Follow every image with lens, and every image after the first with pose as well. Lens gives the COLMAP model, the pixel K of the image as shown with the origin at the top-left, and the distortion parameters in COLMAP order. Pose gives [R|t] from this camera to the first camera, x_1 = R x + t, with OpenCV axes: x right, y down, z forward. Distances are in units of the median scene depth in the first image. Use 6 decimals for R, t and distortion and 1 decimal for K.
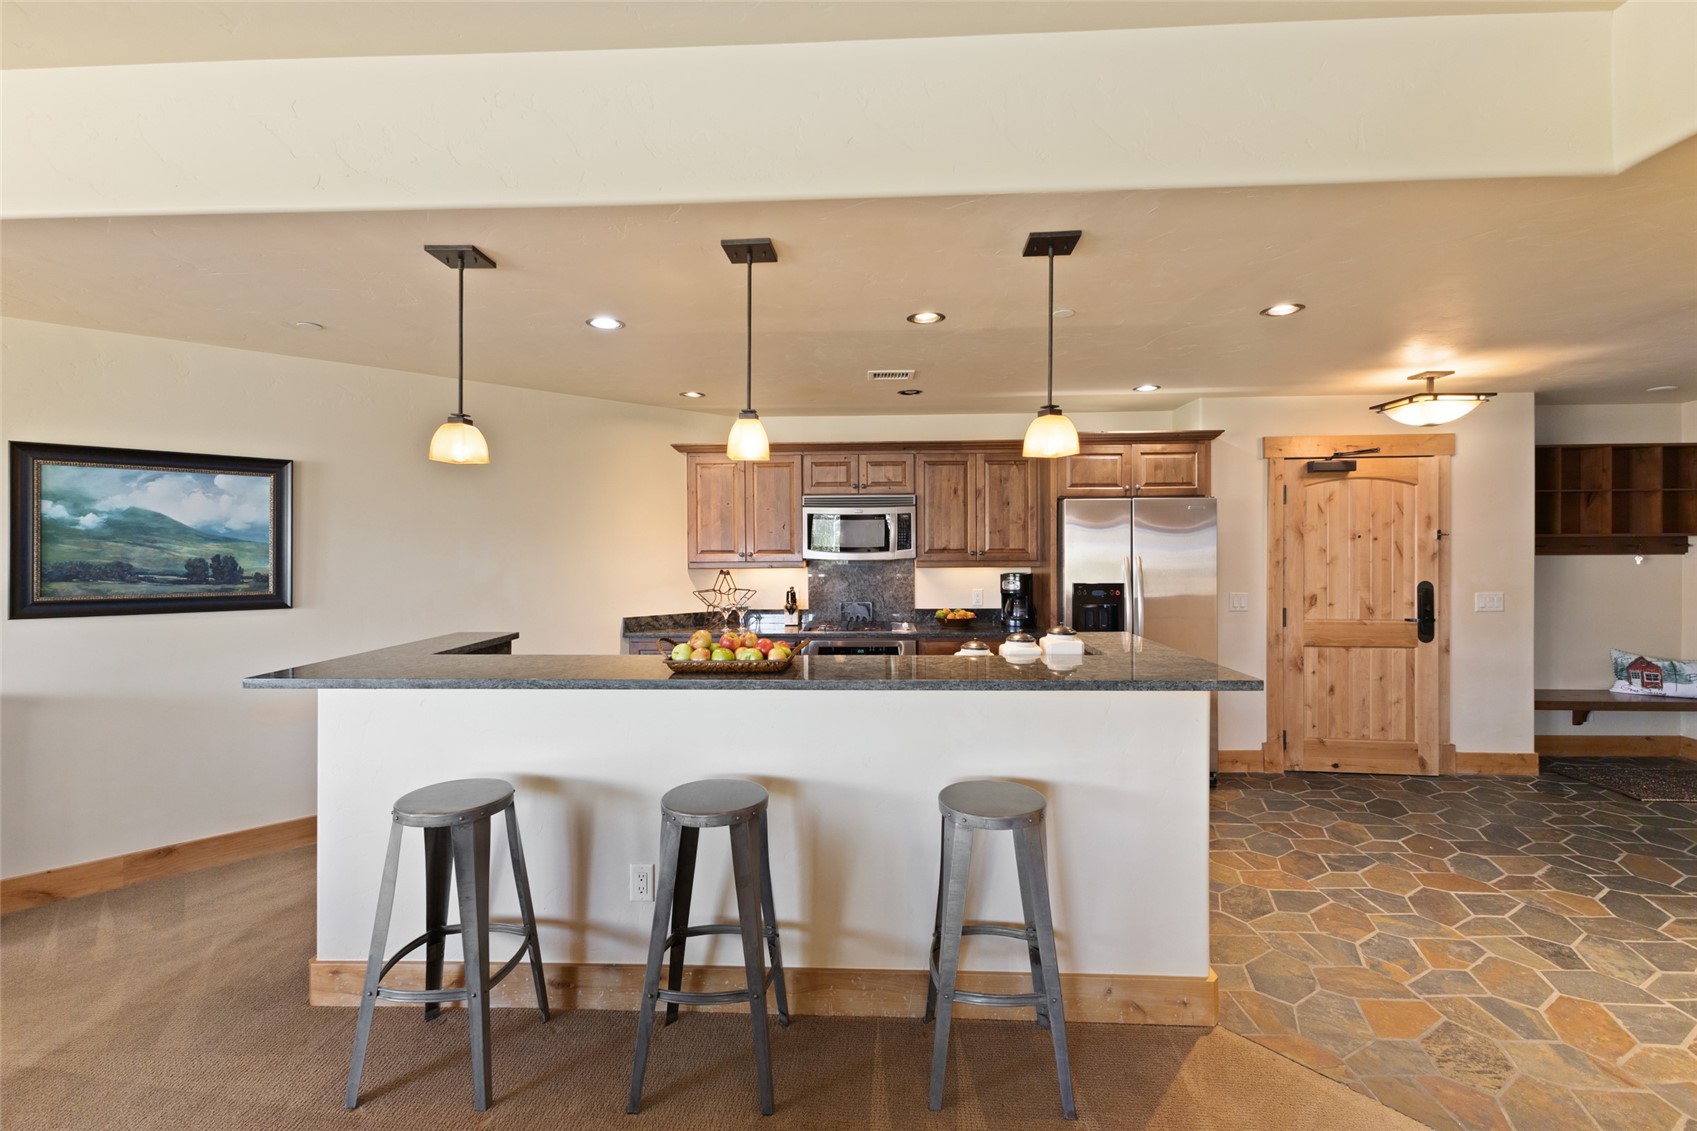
lens RADIAL K [[735.7, 0, 848.5], [0, 735.7, 565.5], [0, 0, 1]] dist [0.001450, 0.000022]
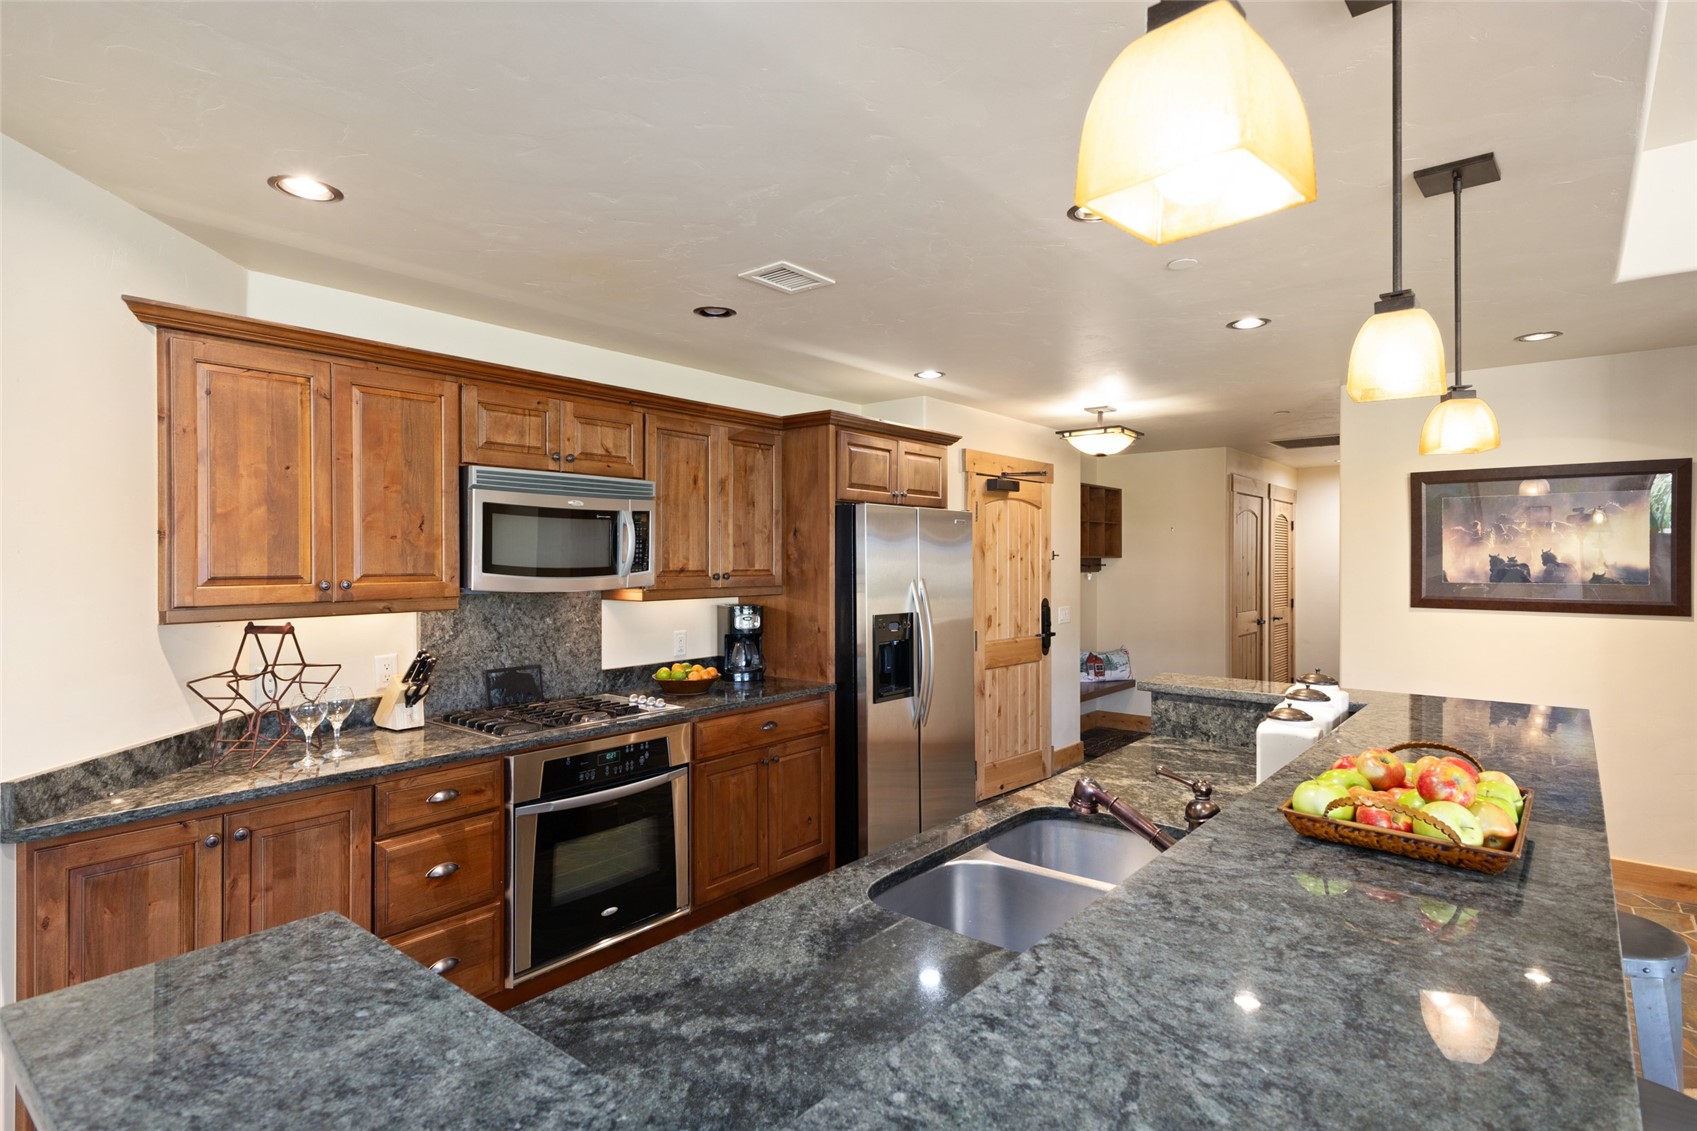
lens RADIAL K [[865.3, 0, 848.5], [0, 865.3, 565.5], [0, 0, 1]] dist [0.015410, -0.000124]
pose [[0.597197, -0.000051, 0.802095, -0.384198], [0.020913, 0.999661, -0.015507, -0.012249], [-0.801822, 0.026035, 0.596995, 0.445988]]
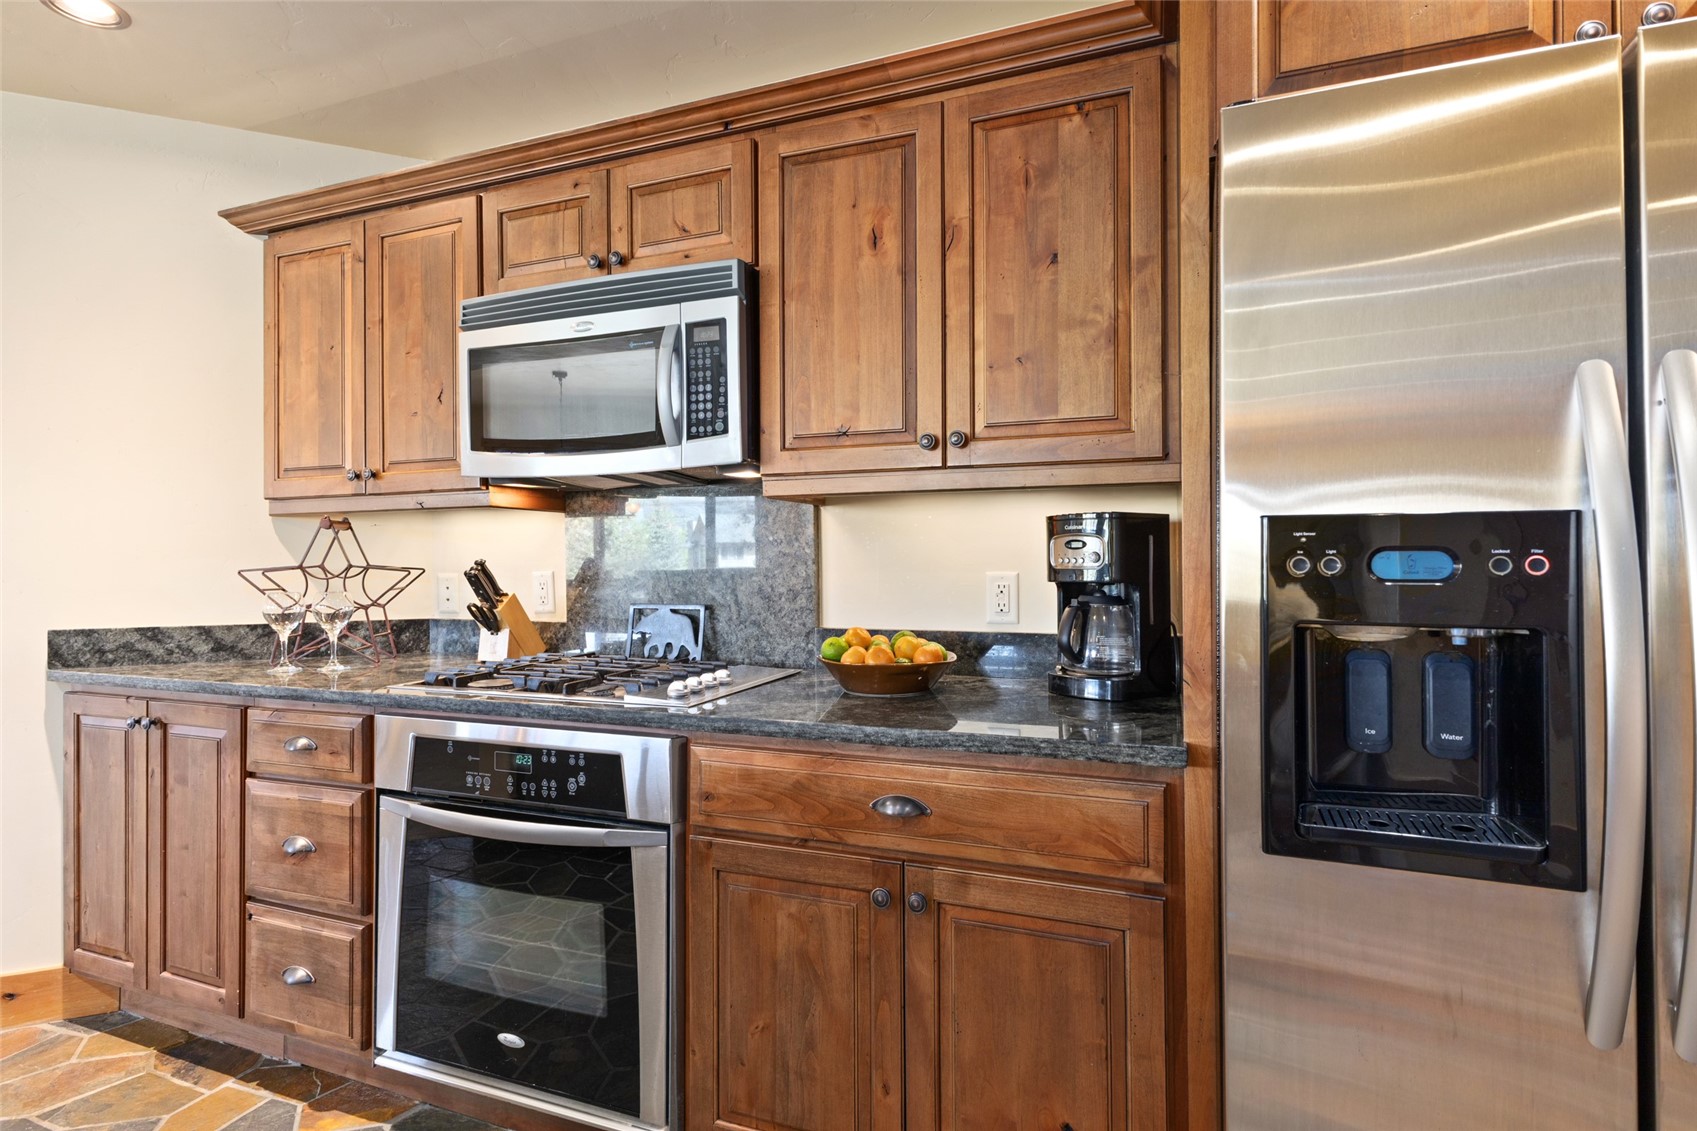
lens RADIAL K [[836.7, 0, 853.7], [0, 836.7, 551.9], [0, 0, 1]] dist [0.003098, 0.000524]
pose [[0.949267, -0.001785, -0.314465, 0.246310], [-0.008999, 0.999420, -0.032837, 0.038435], [0.314342, 0.034001, 0.948701, 0.681719]]
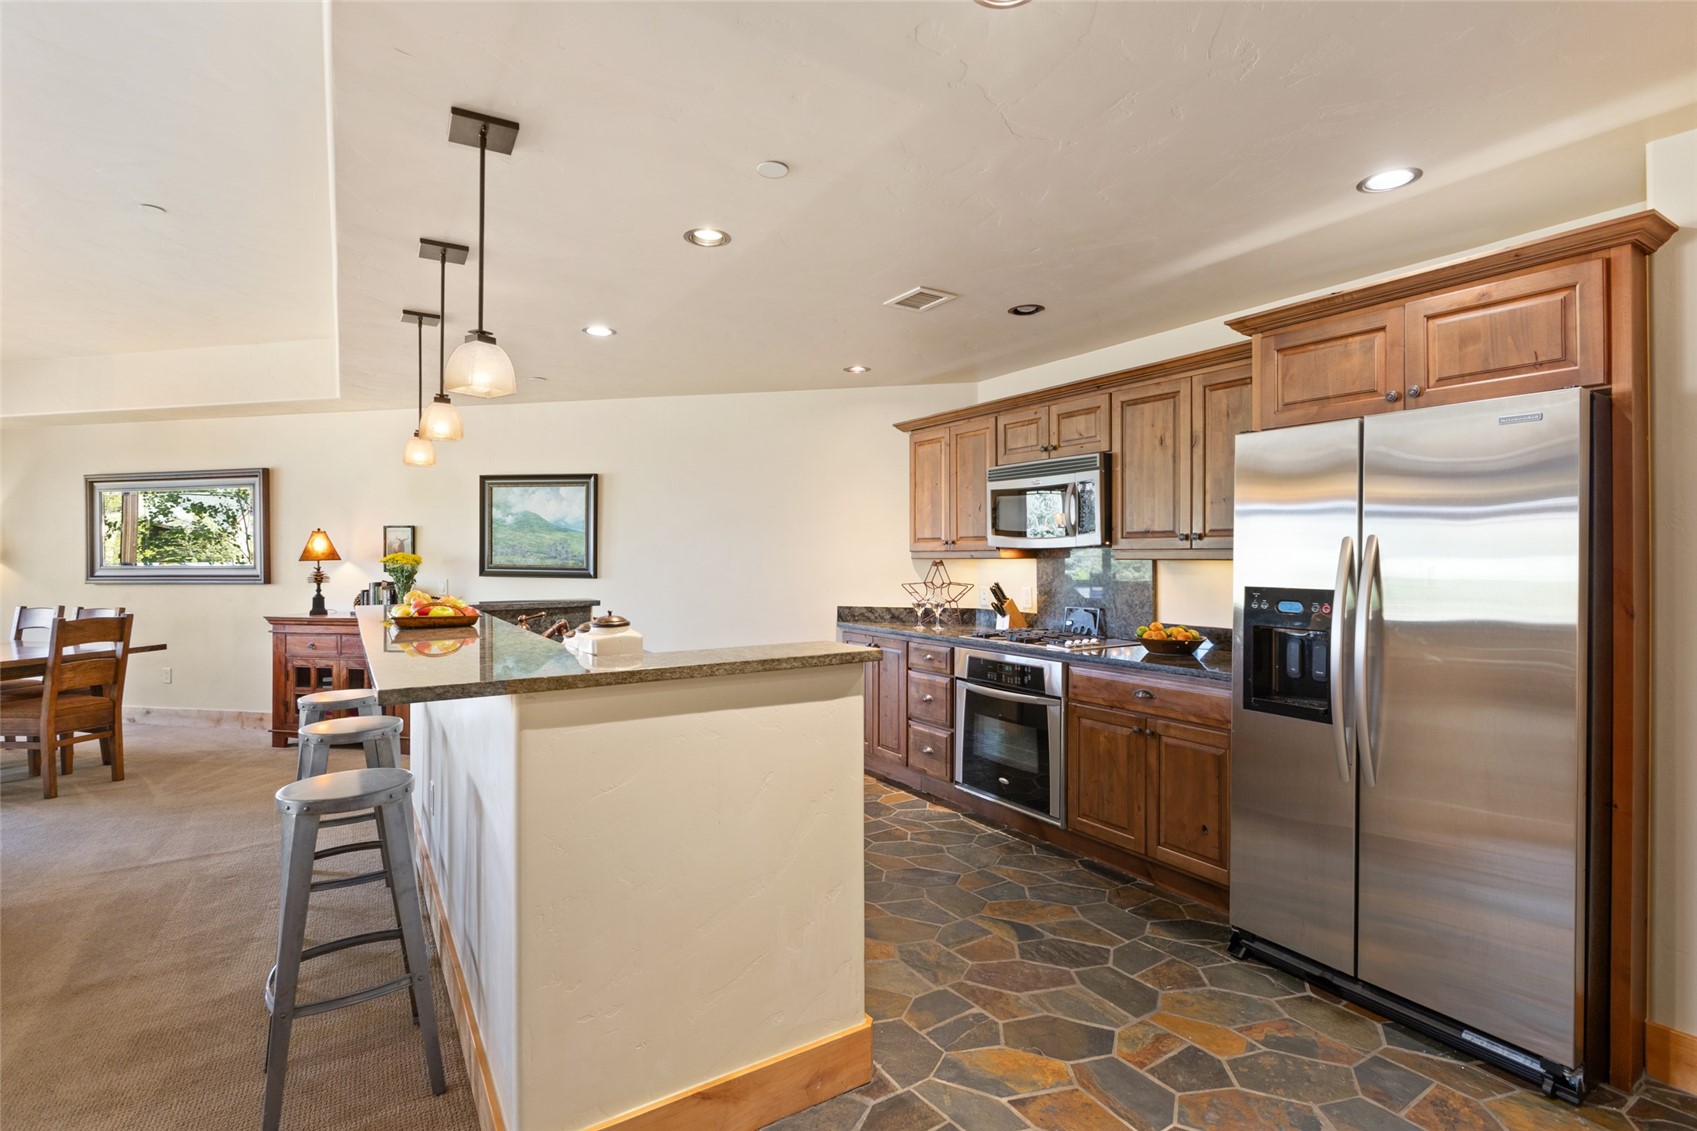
lens RADIAL K [[797.8, 0, 848.5], [0, 797.8, 565.5], [0, 0, 1]] dist [-0.001372, -0.000211]
pose [[0.575550, 0.015807, -0.817614, 0.562874], [-0.025018, 0.999686, 0.001716, 0.013532], [0.817384, 0.019468, 0.575764, 0.380334]]
